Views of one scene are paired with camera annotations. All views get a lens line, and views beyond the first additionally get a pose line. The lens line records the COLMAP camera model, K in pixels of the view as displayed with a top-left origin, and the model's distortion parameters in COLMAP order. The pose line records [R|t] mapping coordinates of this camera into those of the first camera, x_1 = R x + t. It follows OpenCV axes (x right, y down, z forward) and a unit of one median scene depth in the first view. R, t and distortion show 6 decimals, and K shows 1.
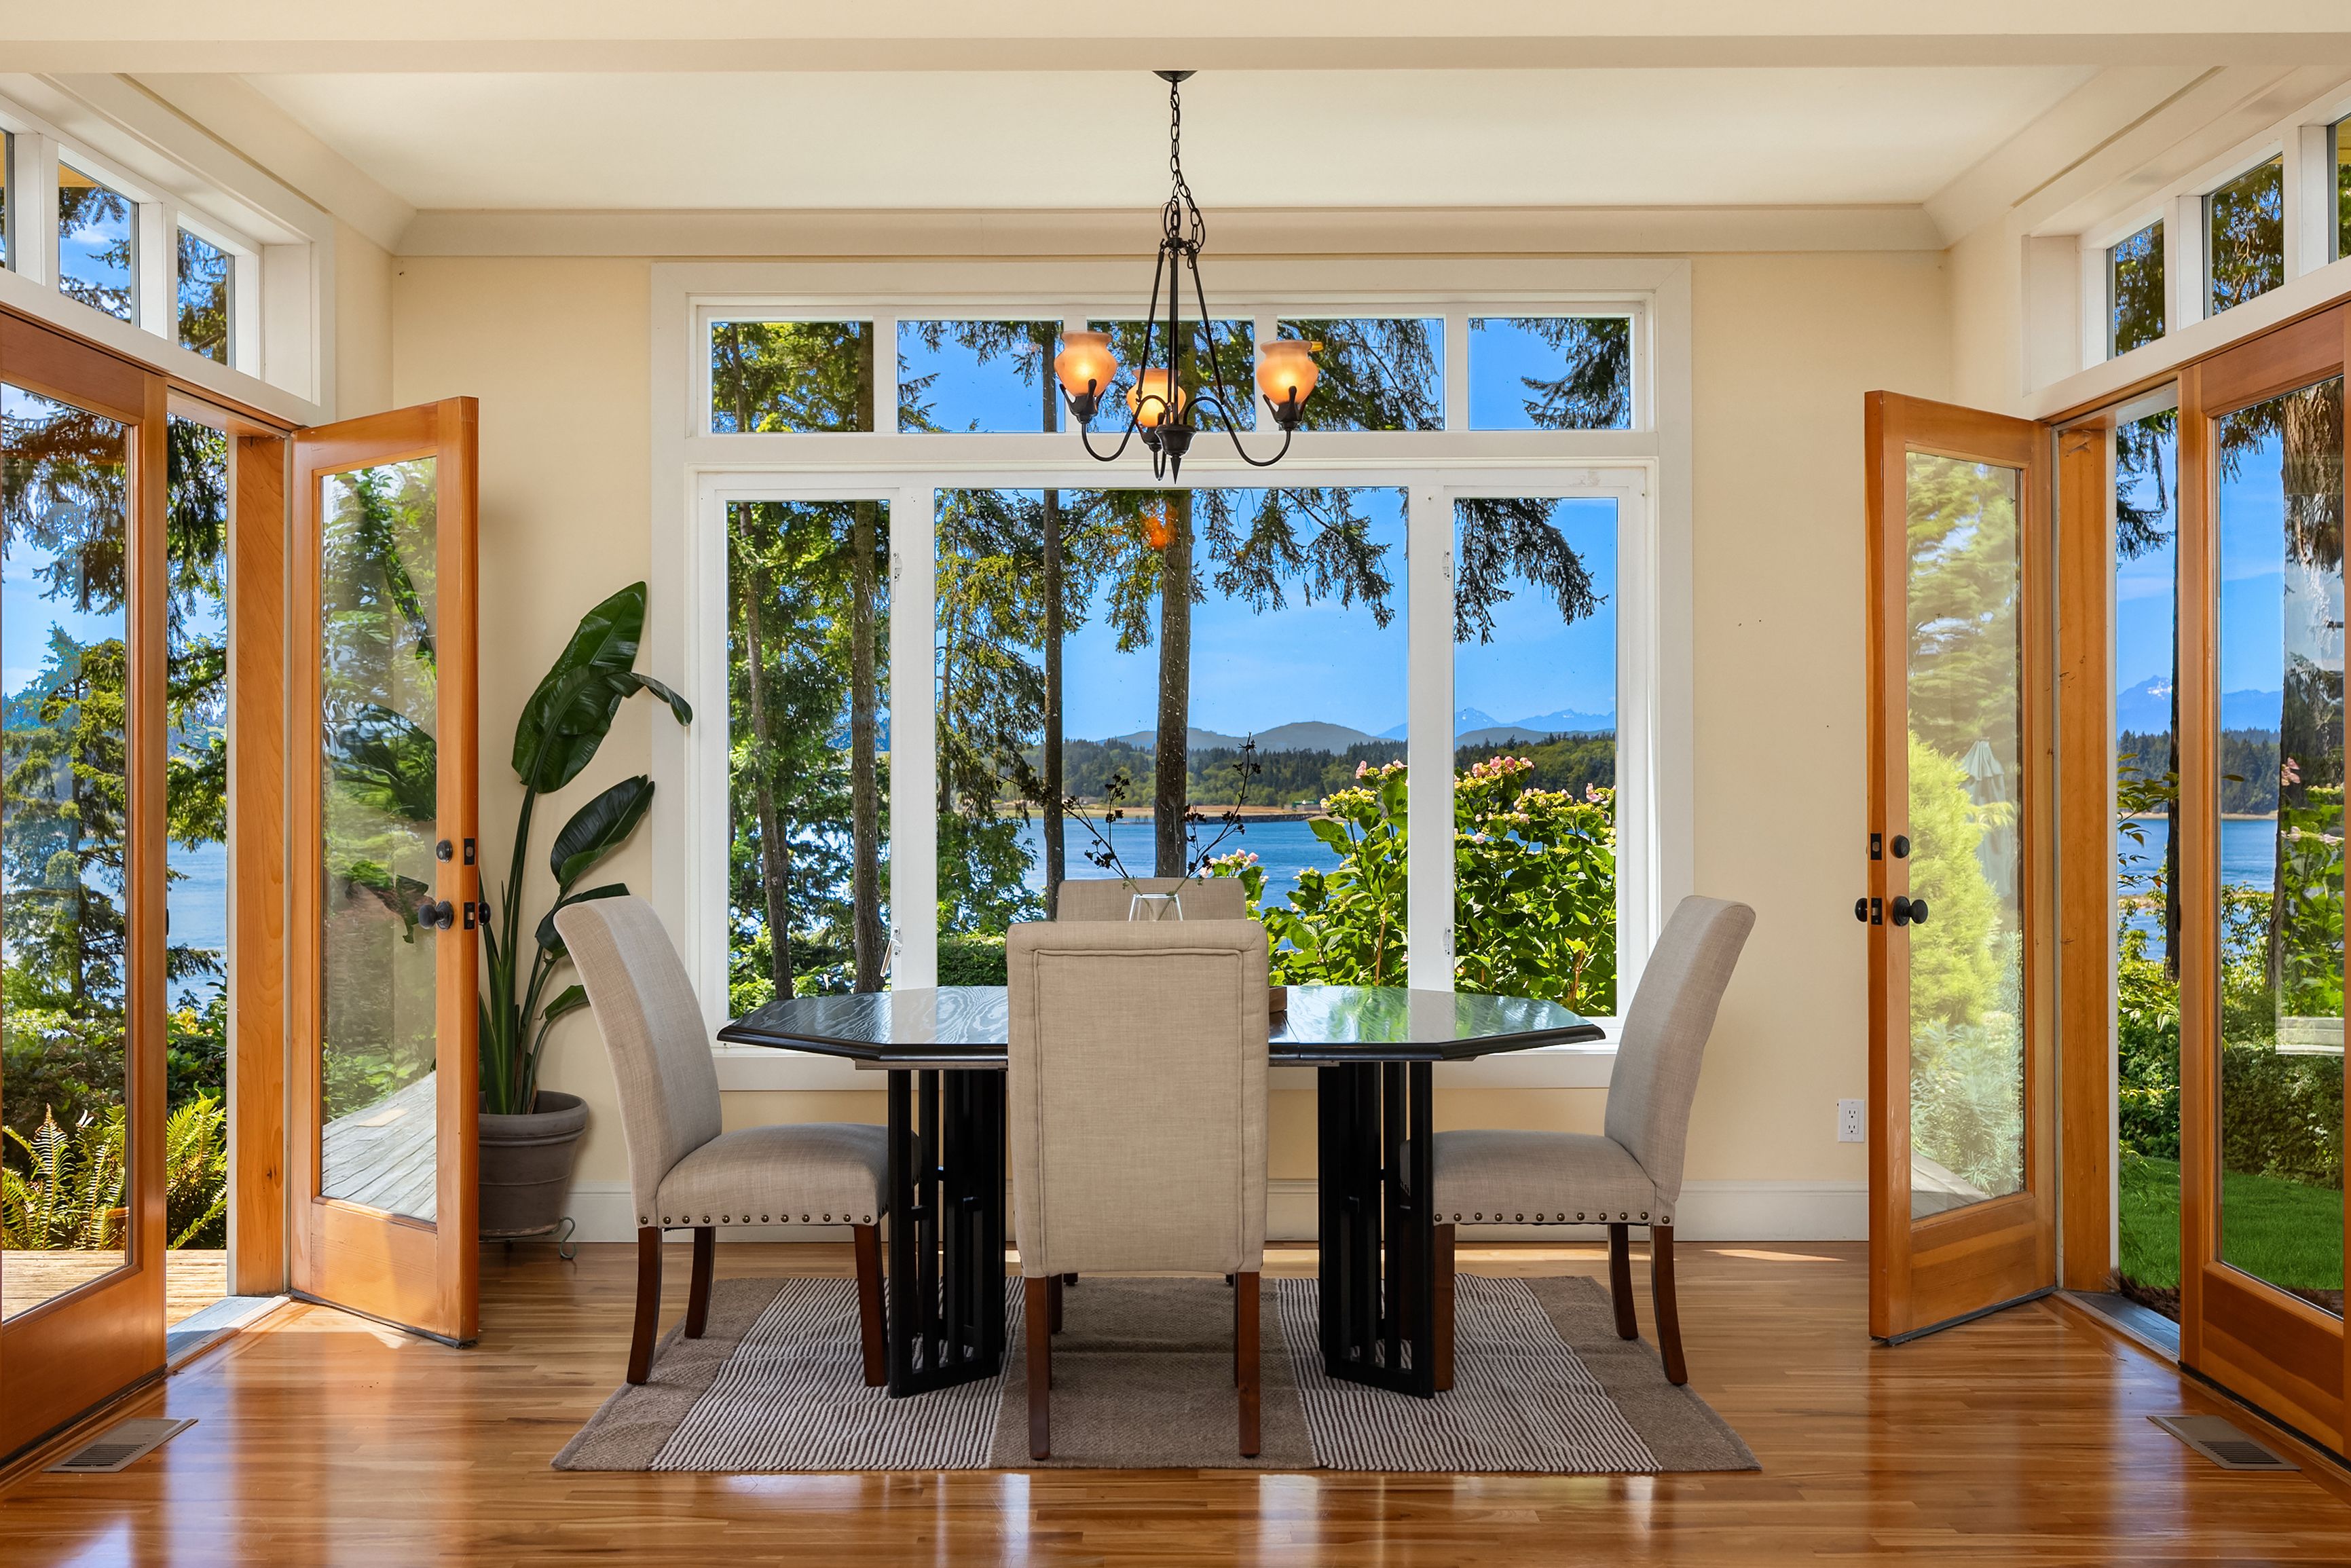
lens RADIAL K [[2291.4, 0, 1175.5], [0, 2291.4, 784.0], [0, 0, 1]] dist [-0.007900, -0.015888]
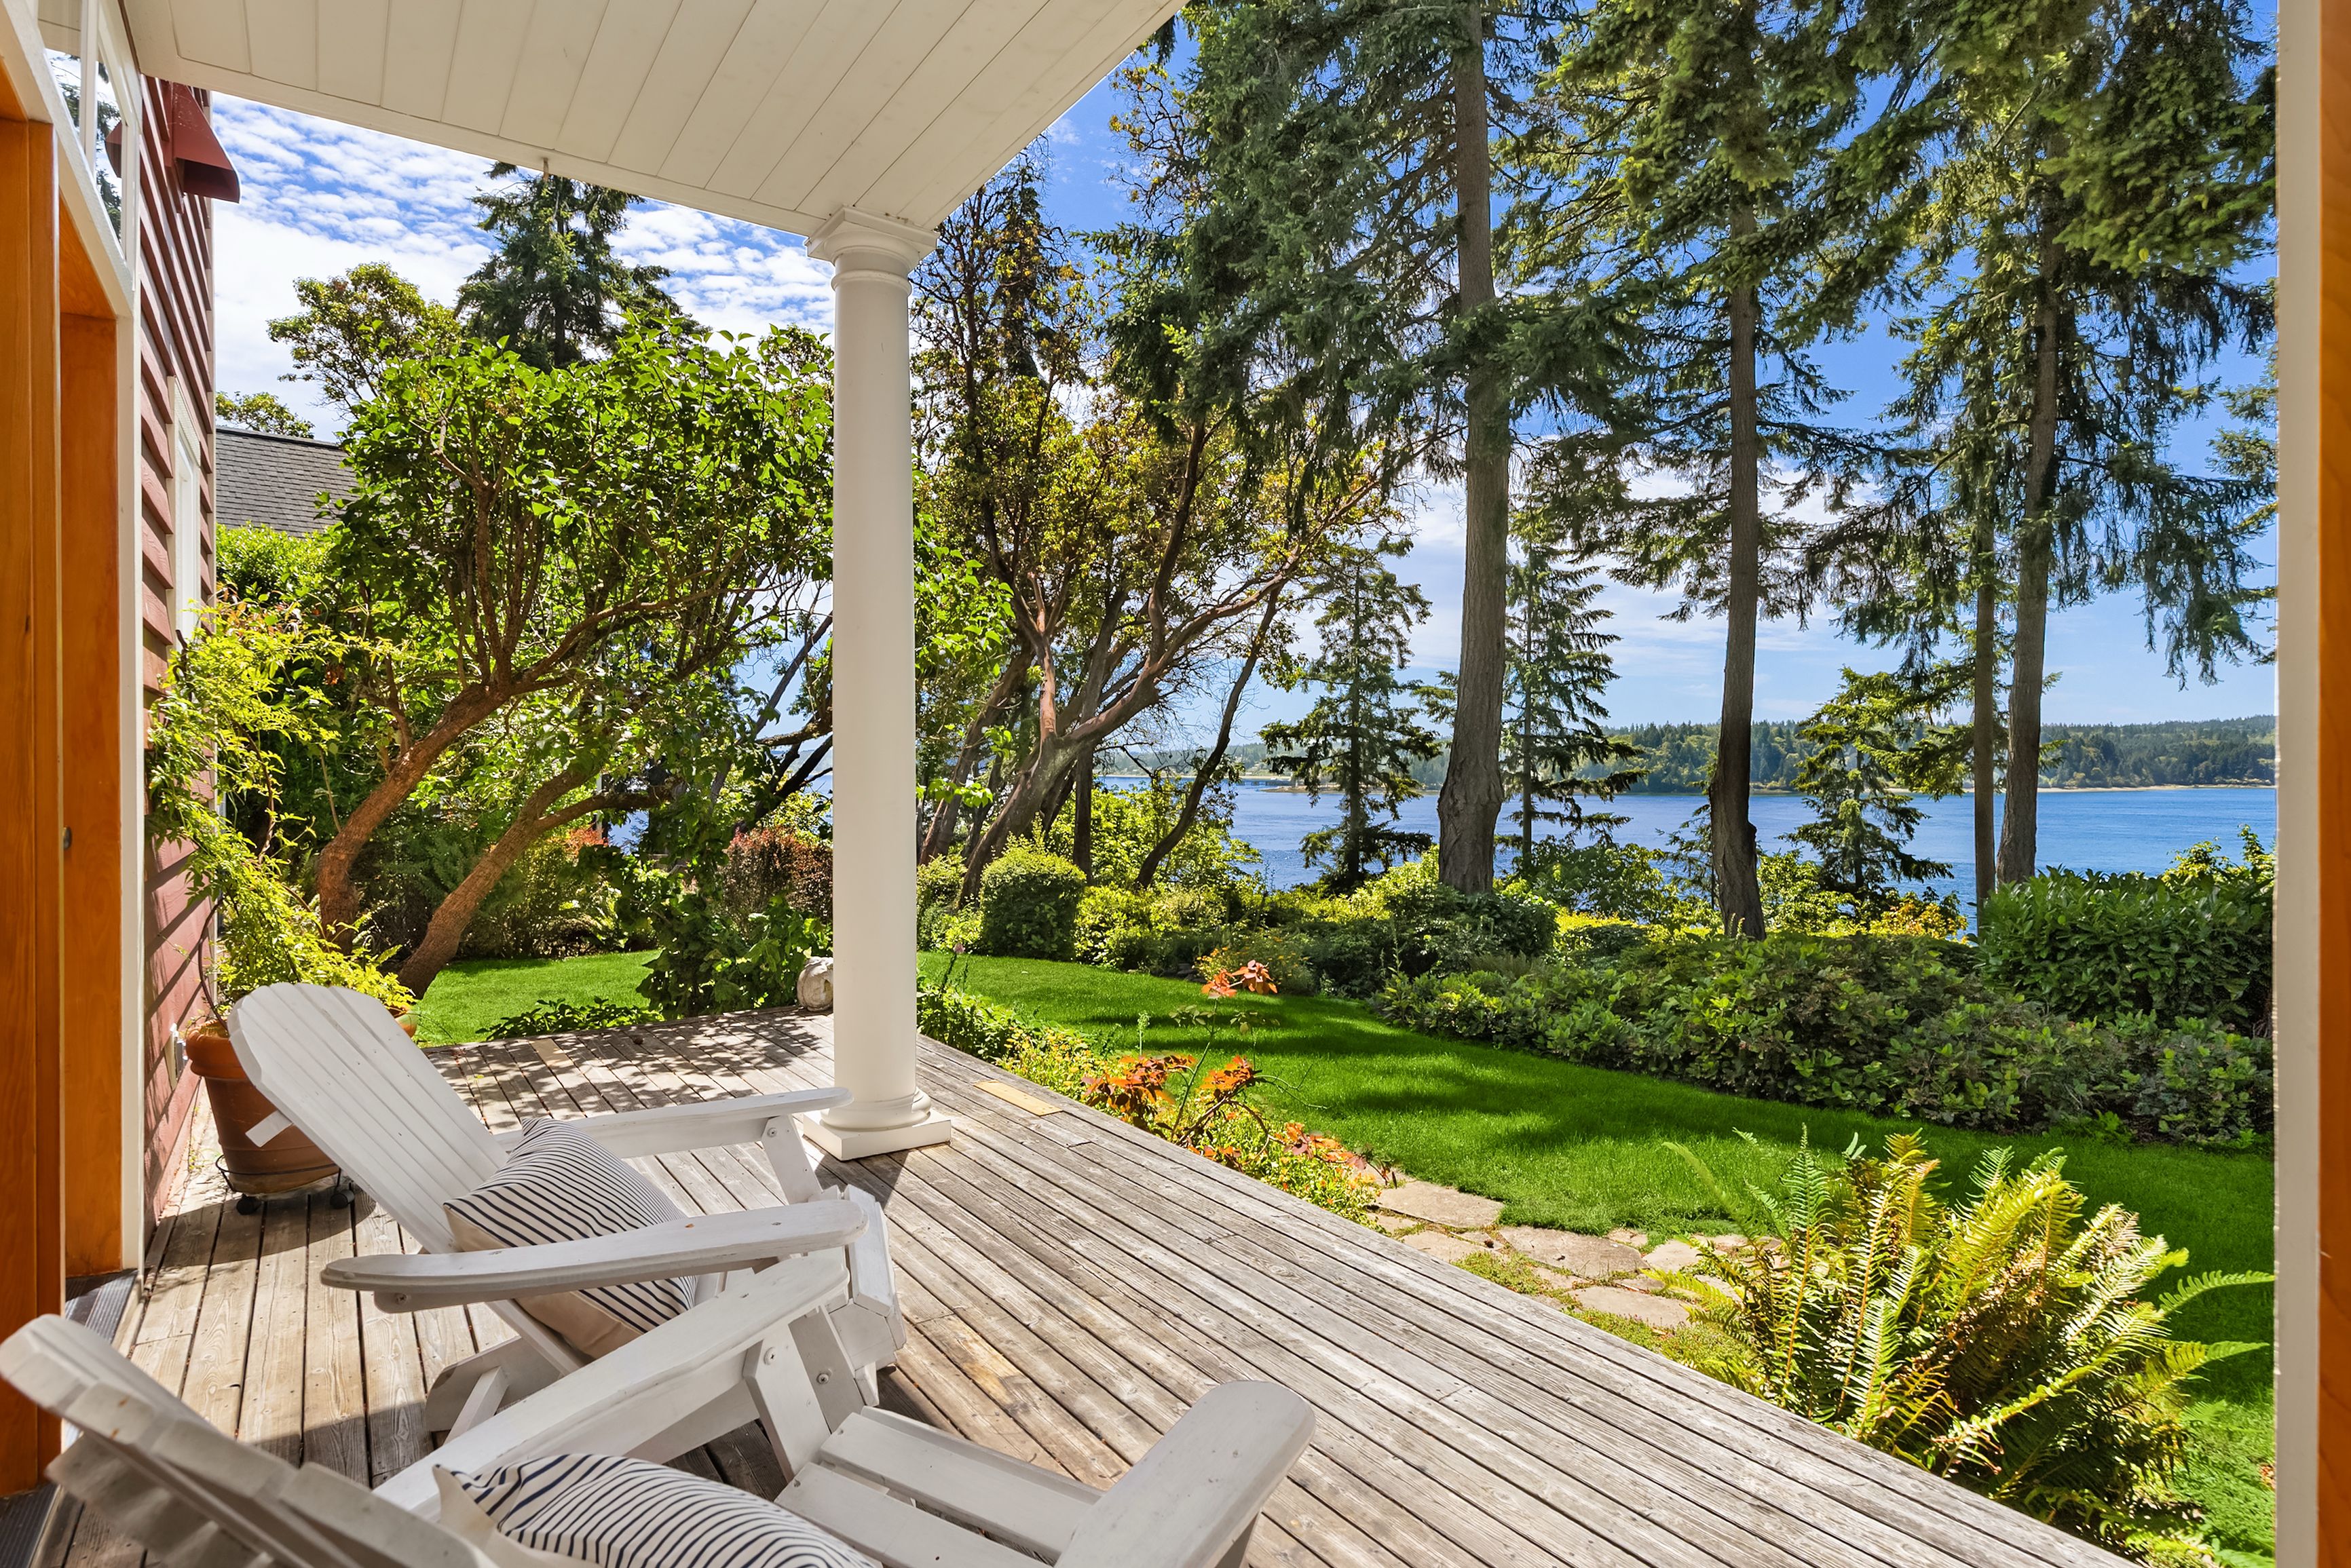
lens RADIAL K [[1218.4, 0, 1172.6], [0, 1218.4, 770.2], [0, 0, 1]] dist [0.015279, 0.000226]
pose [[0.574032, 0.003692, -0.818824, -0.056119], [0.001140, 0.999985, 0.005308, 0.004340], [0.818832, -0.003980, 0.574020, 0.118785]]
